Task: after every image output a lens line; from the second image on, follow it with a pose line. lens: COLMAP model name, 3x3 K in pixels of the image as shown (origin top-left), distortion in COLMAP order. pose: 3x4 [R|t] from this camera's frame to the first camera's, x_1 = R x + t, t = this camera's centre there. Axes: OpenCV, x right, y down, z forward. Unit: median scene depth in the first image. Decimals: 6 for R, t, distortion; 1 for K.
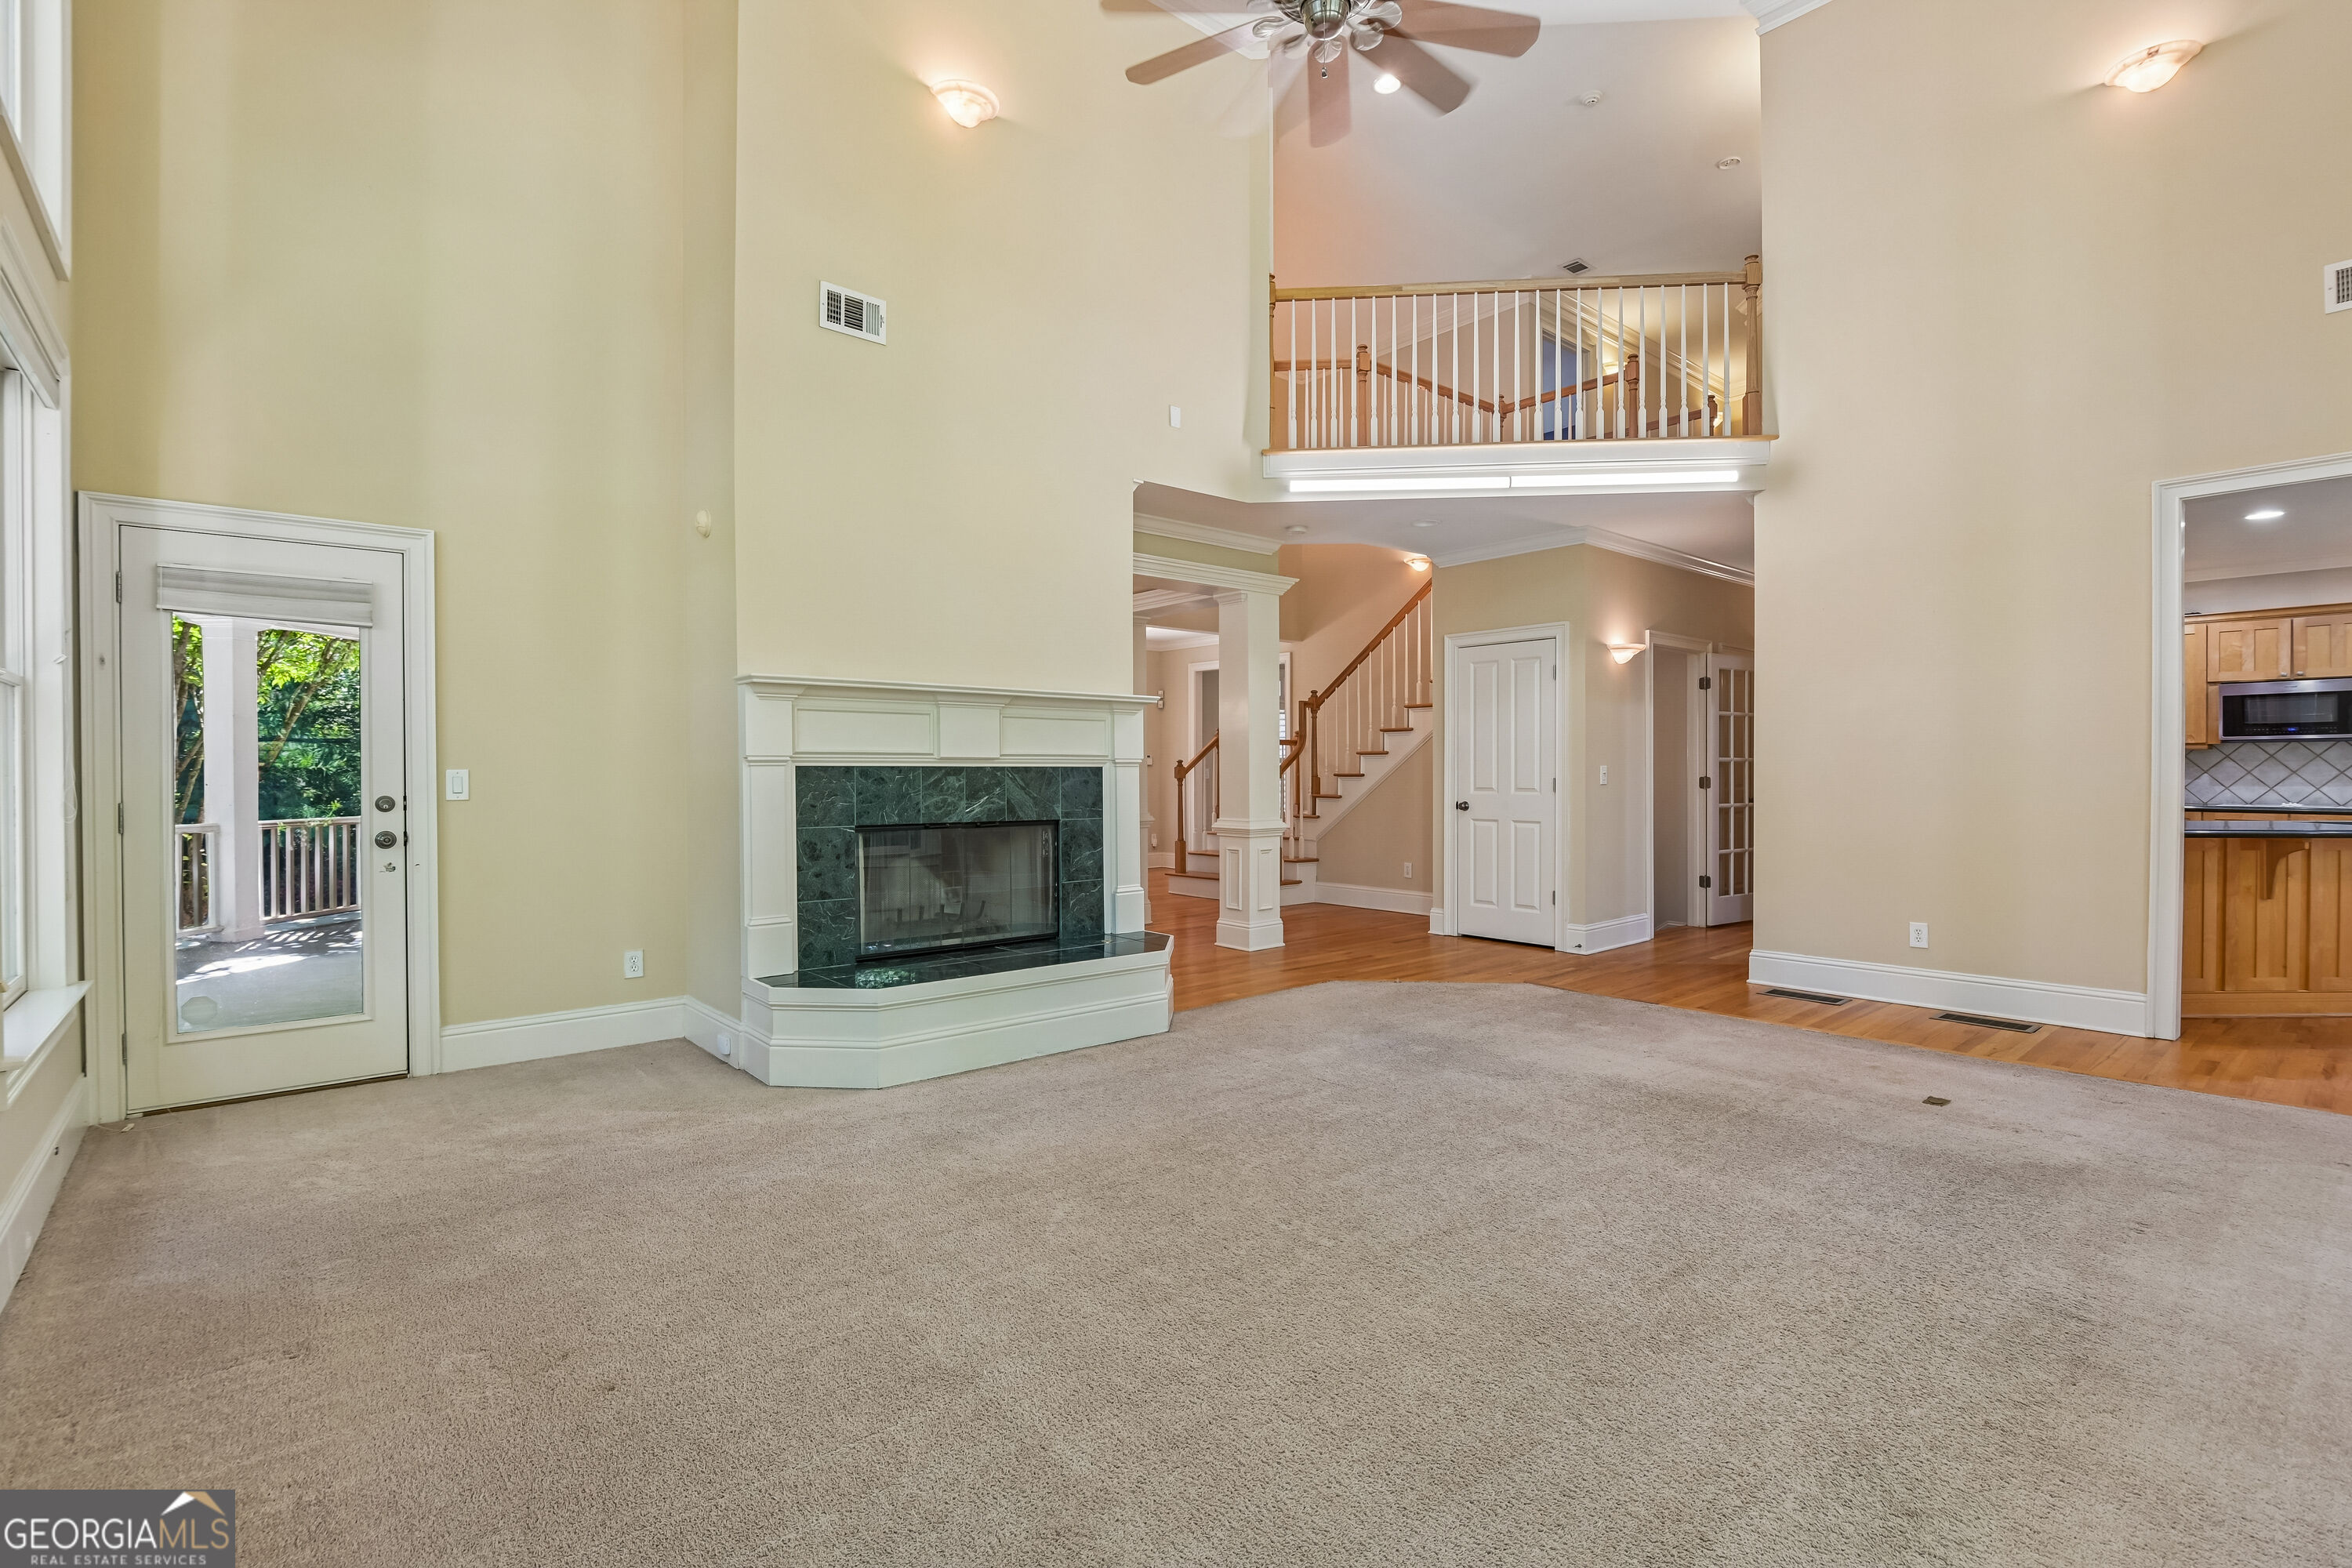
lens RADIAL K [[1076.6, 0, 1182.5], [0, 1076.6, 779.4], [0, 0, 1]] dist [-0.016847, -0.000525]
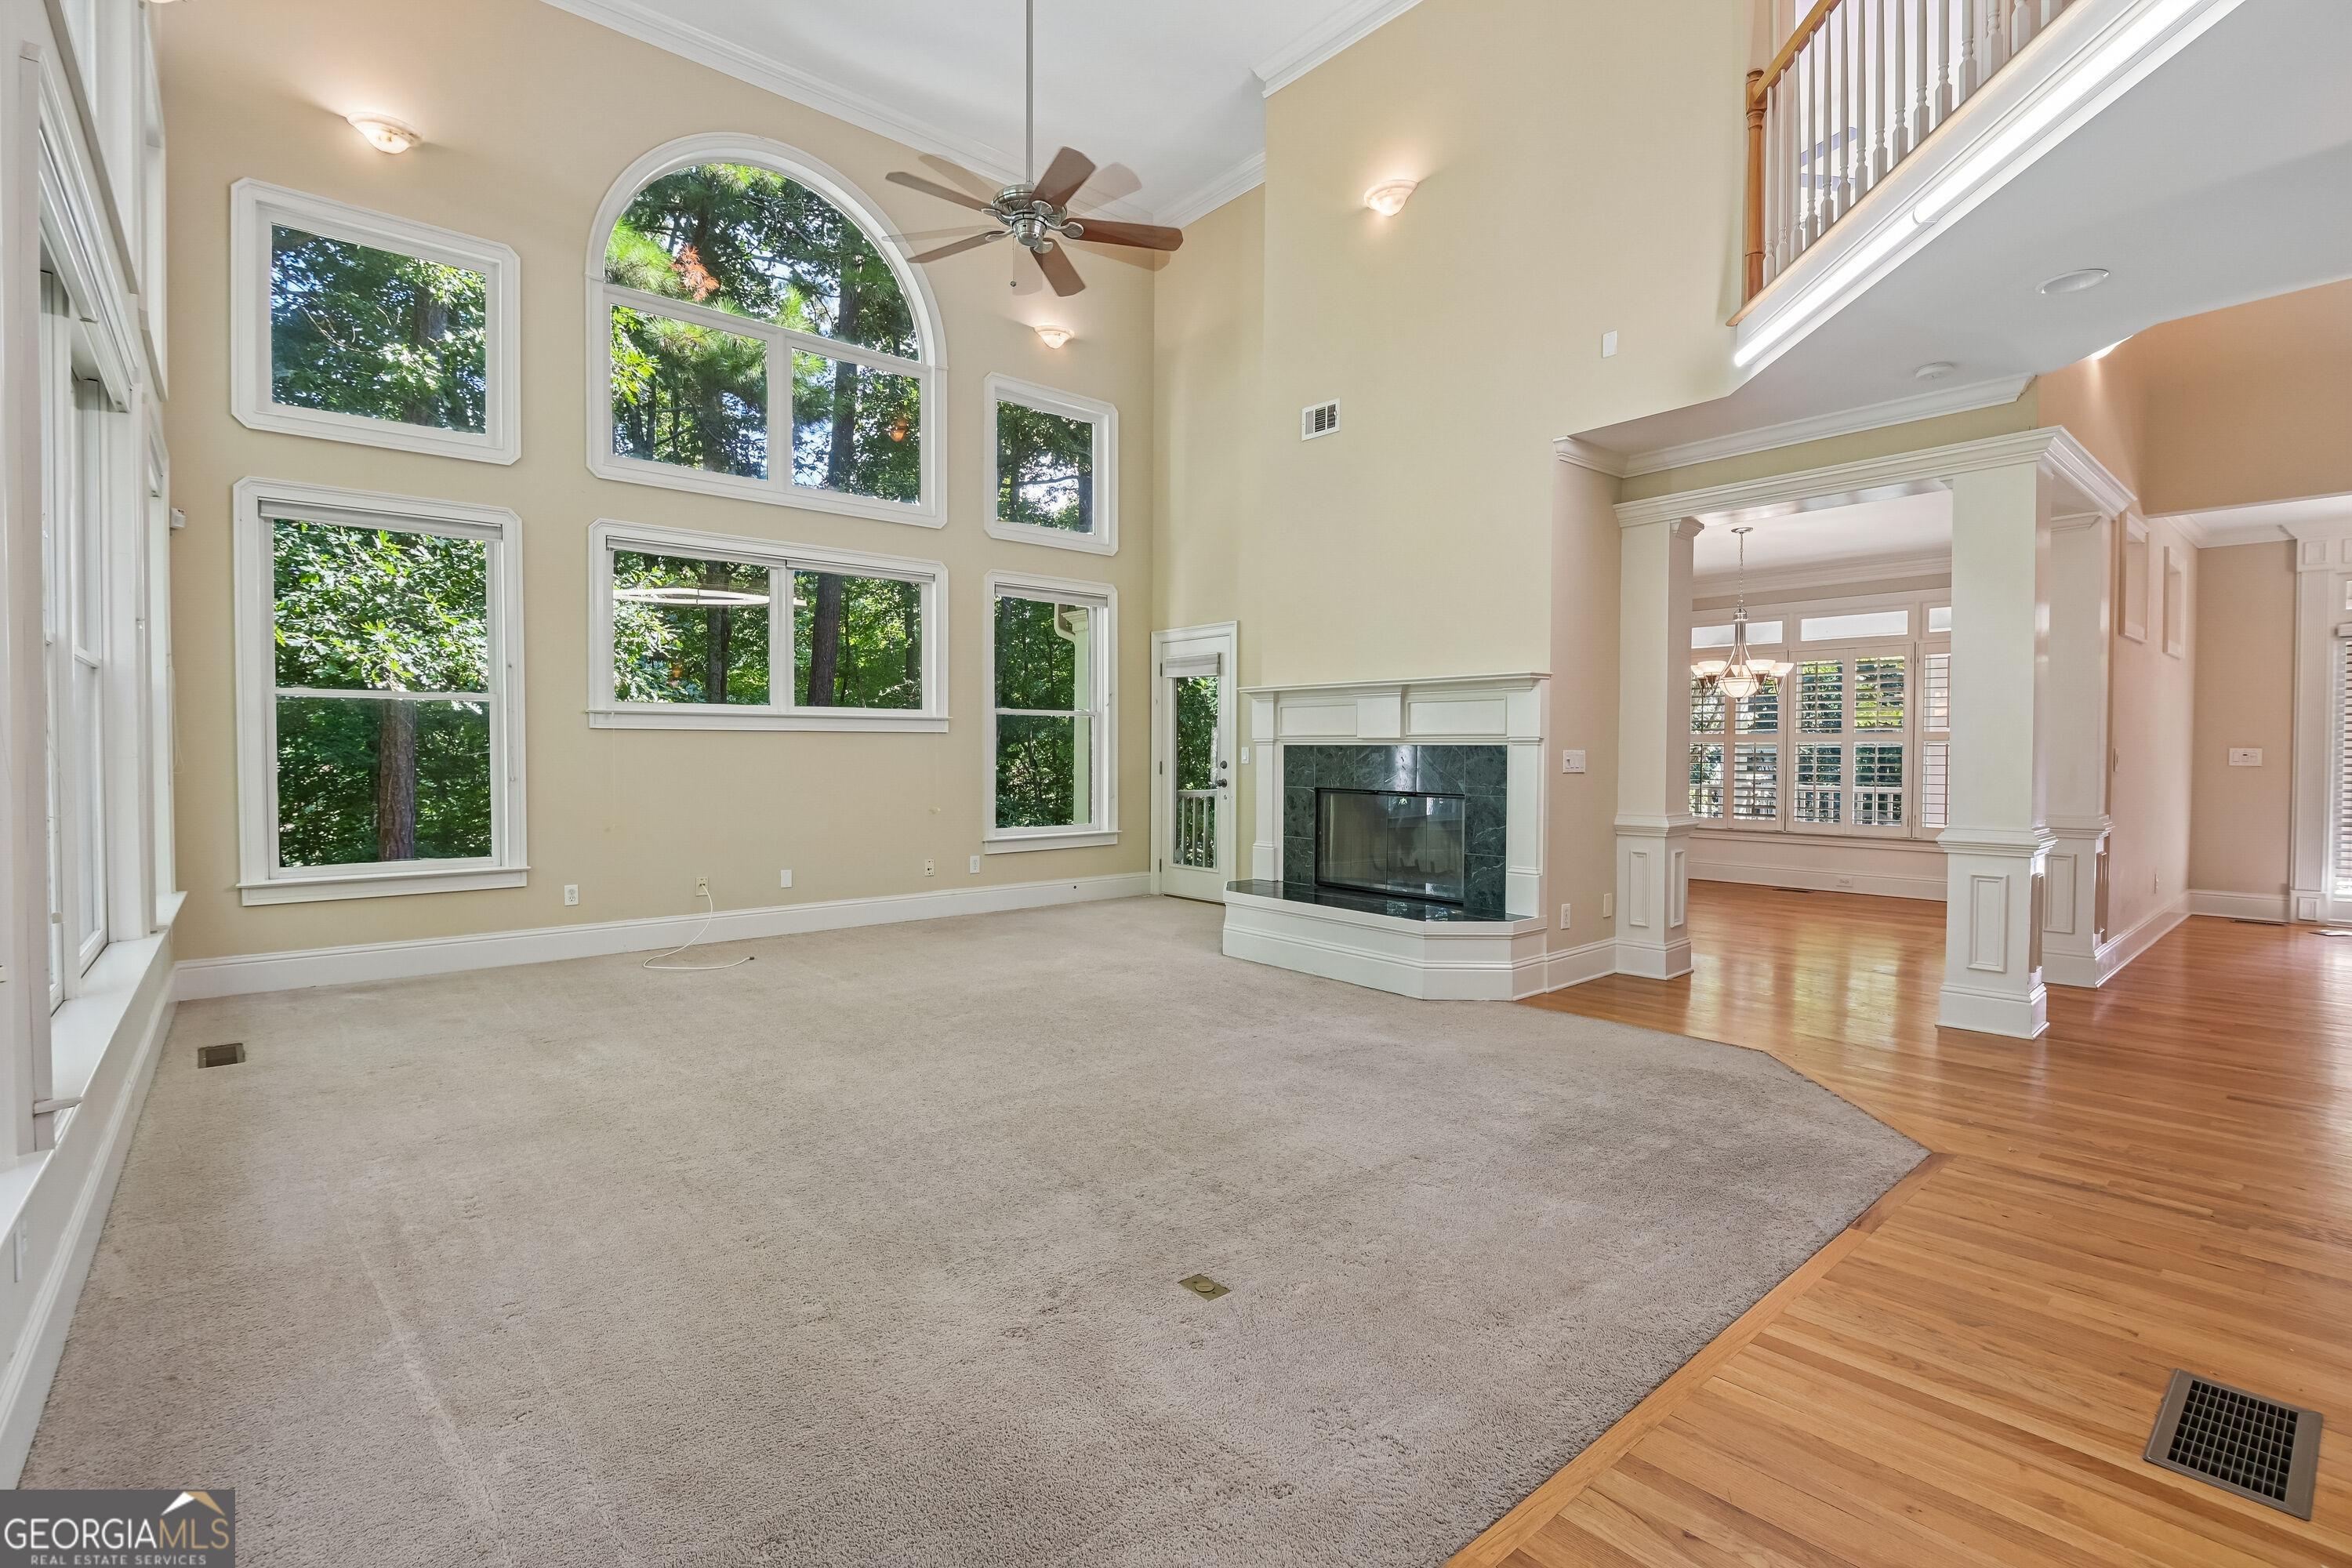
lens RADIAL K [[1076.6, 0, 1182.5], [0, 1076.6, 779.4], [0, 0, 1]] dist [-0.016847, -0.000525]
pose [[-0.004552, 0.032358, -0.999466, 1.057414], [-0.009875, 0.999426, 0.032402, -0.011061], [0.999941, 0.010017, -0.004230, 0.796390]]
